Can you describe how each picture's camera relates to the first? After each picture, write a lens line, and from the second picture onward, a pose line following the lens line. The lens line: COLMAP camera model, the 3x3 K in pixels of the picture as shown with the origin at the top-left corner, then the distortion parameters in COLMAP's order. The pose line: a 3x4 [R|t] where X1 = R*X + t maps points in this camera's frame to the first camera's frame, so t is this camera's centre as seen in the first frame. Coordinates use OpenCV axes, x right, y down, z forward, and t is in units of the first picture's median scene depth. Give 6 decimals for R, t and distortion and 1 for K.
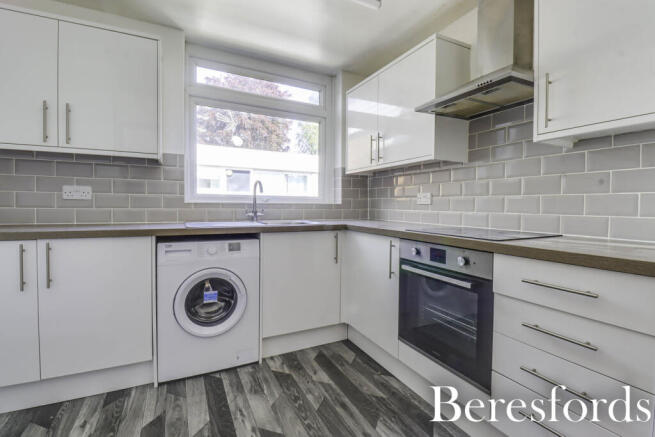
lens RADIAL K [[306.2, 0, 328.1], [0, 306.2, 208.8], [0, 0, 1]] dist [0.000525, -0.000094]
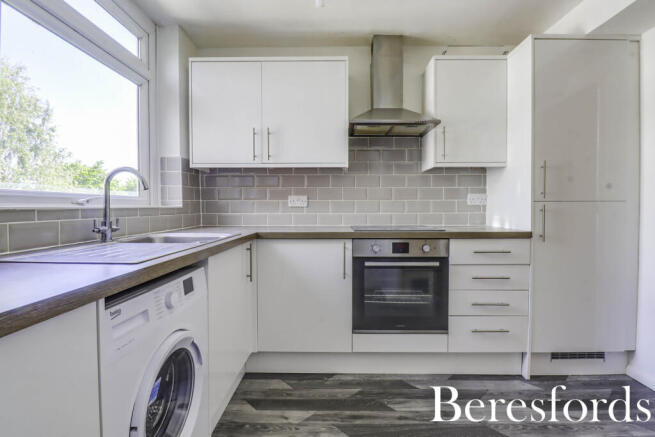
lens RADIAL K [[323.7, 0, 328.2], [0, 323.7, 208.0], [0, 0, 1]] dist [-0.001224, -0.000112]
pose [[0.458224, -0.014479, 0.888719, -0.782165], [0.017714, 0.999817, 0.007155, -0.021340], [-0.888660, 0.012465, 0.458396, 0.531620]]
